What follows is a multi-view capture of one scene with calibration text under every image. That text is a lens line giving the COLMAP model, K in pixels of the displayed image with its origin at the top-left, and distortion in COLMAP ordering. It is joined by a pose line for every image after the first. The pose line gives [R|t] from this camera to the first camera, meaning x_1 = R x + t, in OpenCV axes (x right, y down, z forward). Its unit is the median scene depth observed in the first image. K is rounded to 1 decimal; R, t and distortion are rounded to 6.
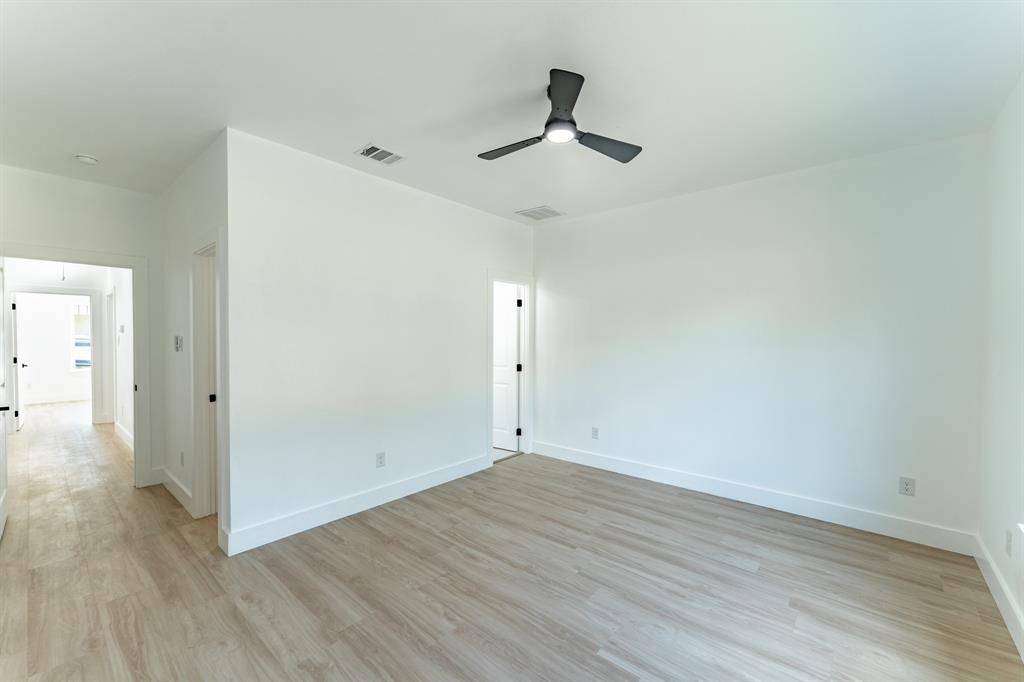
lens RADIAL K [[412.0, 0, 511.0], [0, 412.0, 343.4], [0, 0, 1]] dist [0.000459, 0.000405]
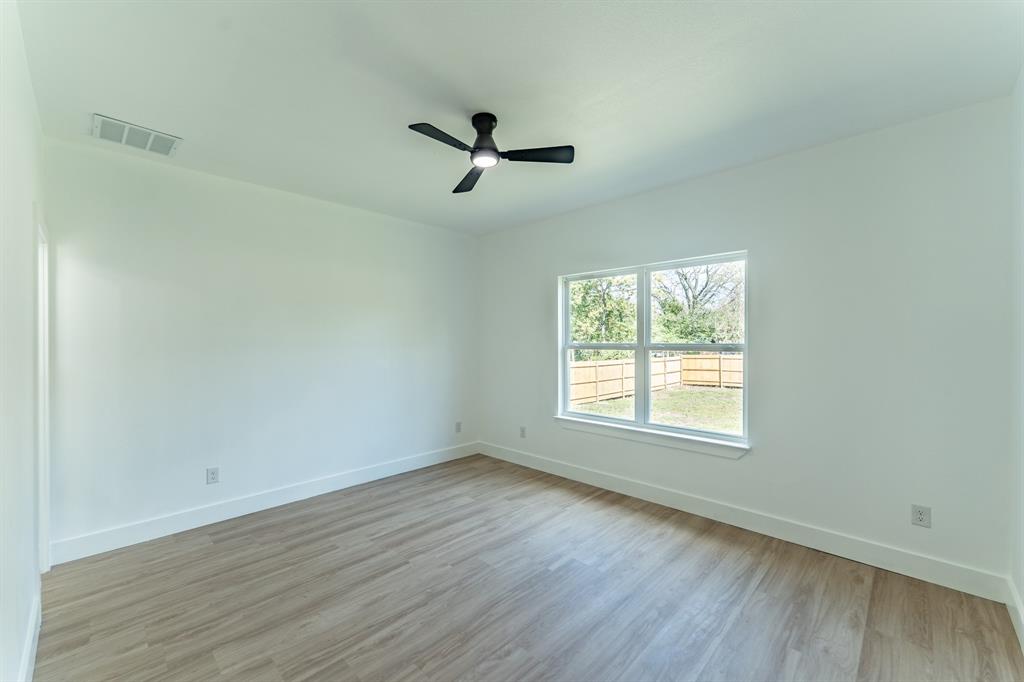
lens RADIAL K [[412.0, 0, 511.0], [0, 412.0, 343.4], [0, 0, 1]] dist [0.000459, 0.000405]
pose [[0.070140, -0.013045, 0.997452, -0.740968], [0.023695, 0.999654, 0.011407, -0.017604], [-0.997256, 0.022835, 0.070425, 0.648085]]
